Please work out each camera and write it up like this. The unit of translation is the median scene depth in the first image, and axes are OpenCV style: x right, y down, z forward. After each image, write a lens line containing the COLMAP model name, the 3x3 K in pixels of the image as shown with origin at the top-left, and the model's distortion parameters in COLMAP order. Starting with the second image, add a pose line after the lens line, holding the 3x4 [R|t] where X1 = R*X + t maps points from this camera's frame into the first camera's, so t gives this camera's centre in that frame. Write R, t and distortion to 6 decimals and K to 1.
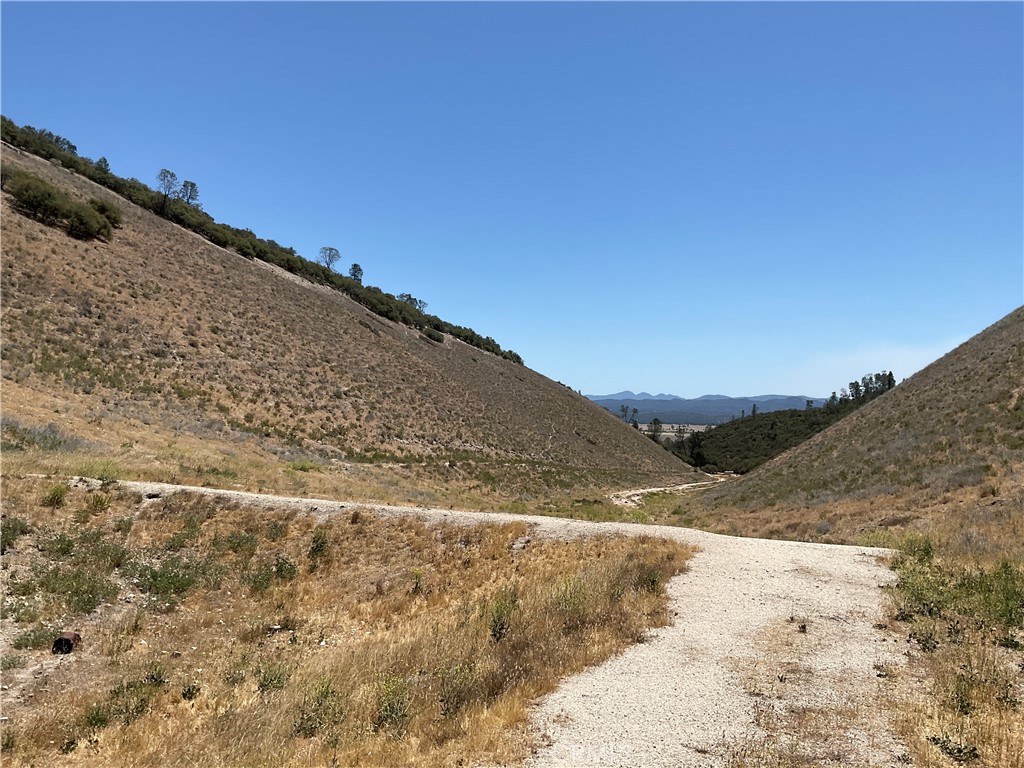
lens RADIAL K [[836.6, 0, 505.2], [0, 836.6, 385.9], [0, 0, 1]] dist [0.044571, -0.124748]
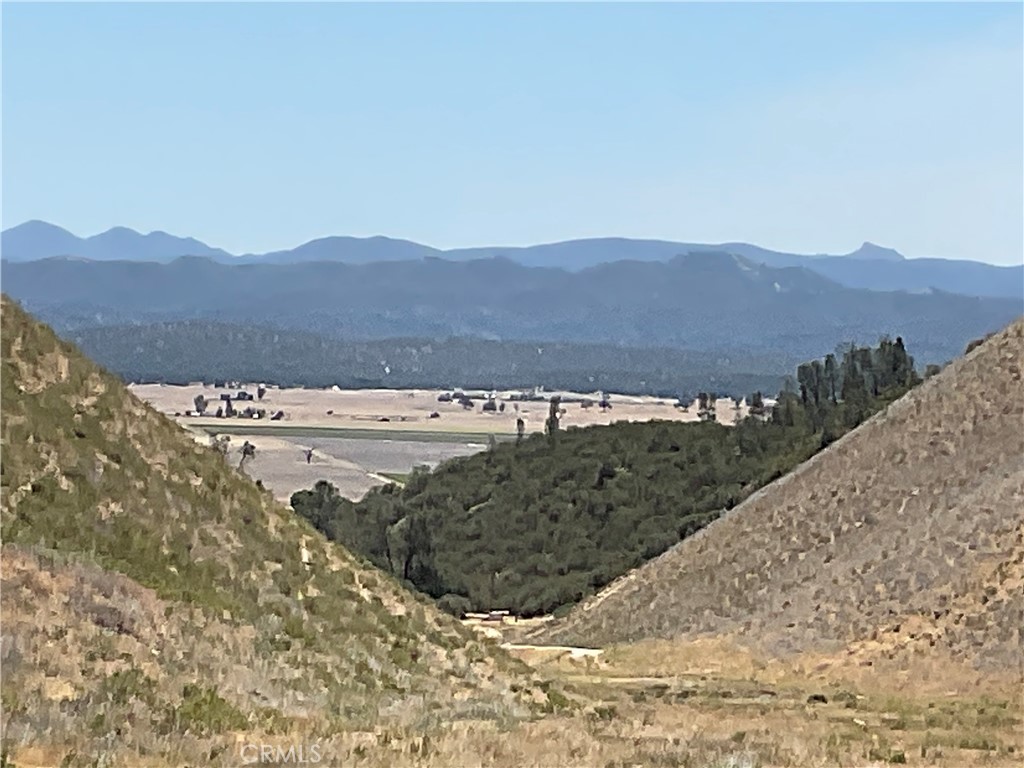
lens RADIAL K [[4145.3, 0, 512.9], [0, 4145.3, 388.7], [0, 0, 1]] dist [-0.092924, 0.000000]
pose [[0.960225, -0.000464, 0.279226, -0.065256], [-0.014211, 0.998621, 0.050530, -0.024393], [-0.278864, -0.052488, 0.958895, -0.210099]]
